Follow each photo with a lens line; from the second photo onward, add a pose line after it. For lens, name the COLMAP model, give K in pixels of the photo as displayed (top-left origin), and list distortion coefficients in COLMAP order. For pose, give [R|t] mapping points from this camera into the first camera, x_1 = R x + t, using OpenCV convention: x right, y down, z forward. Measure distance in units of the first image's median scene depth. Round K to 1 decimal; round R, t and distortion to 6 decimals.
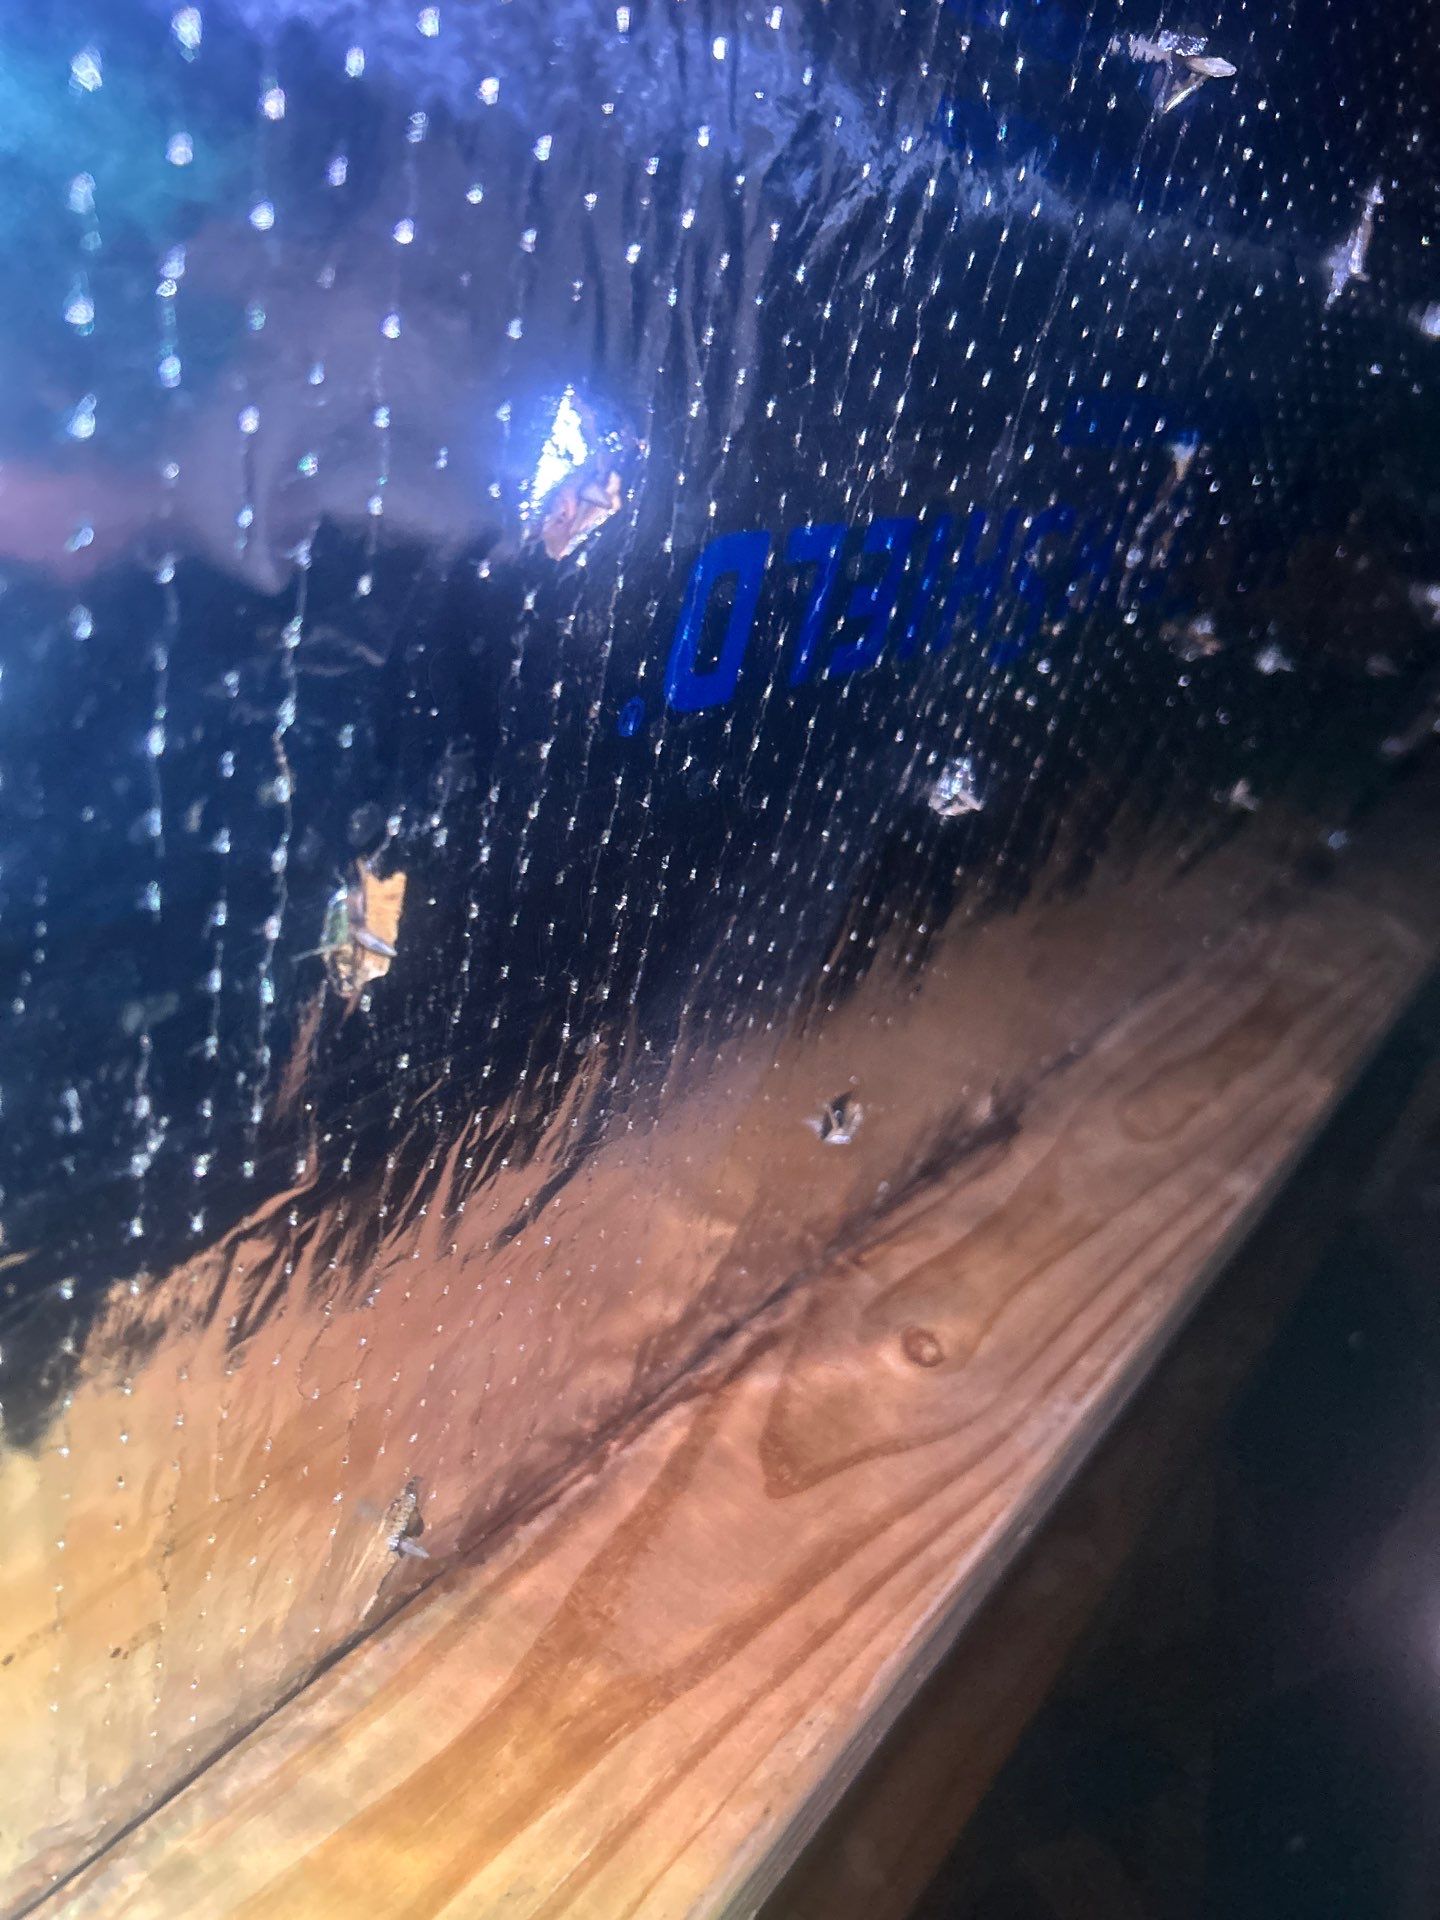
lens RADIAL K [[1310.0, 0, 716.4], [0, 1310.0, 998.9], [0, 0, 1]] dist [0.115456, -0.307299]
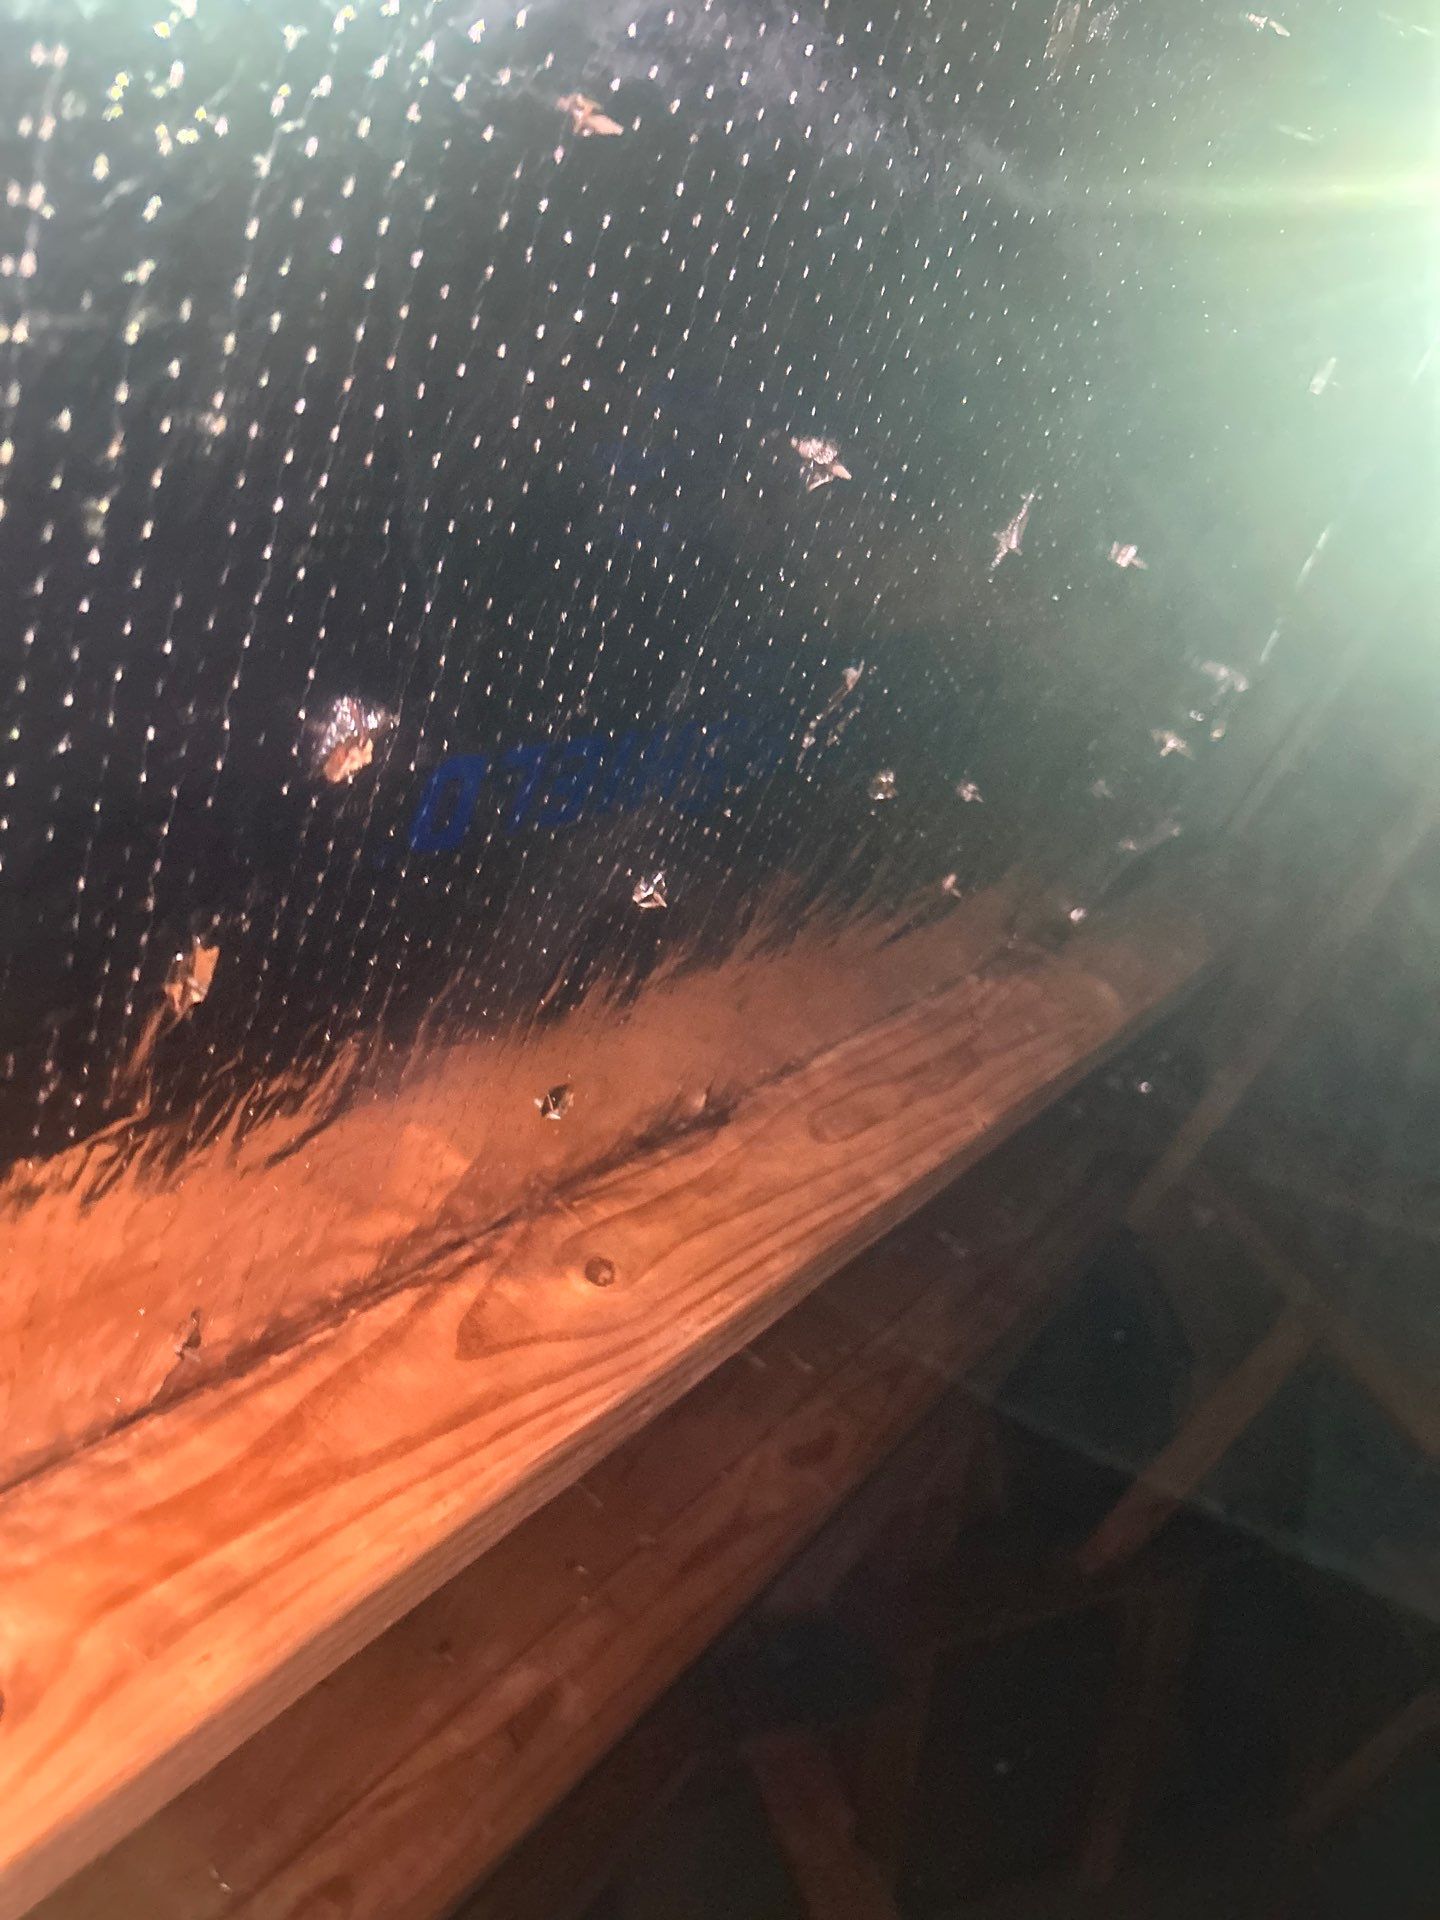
lens RADIAL K [[1310.0, 0, 716.4], [0, 1310.0, 998.9], [0, 0, 1]] dist [0.115456, -0.307299]
pose [[0.987311, 0.140952, 0.073141, 0.194936], [-0.144169, 0.988715, 0.040710, -0.131888], [-0.066578, -0.050738, 0.996490, -0.520225]]
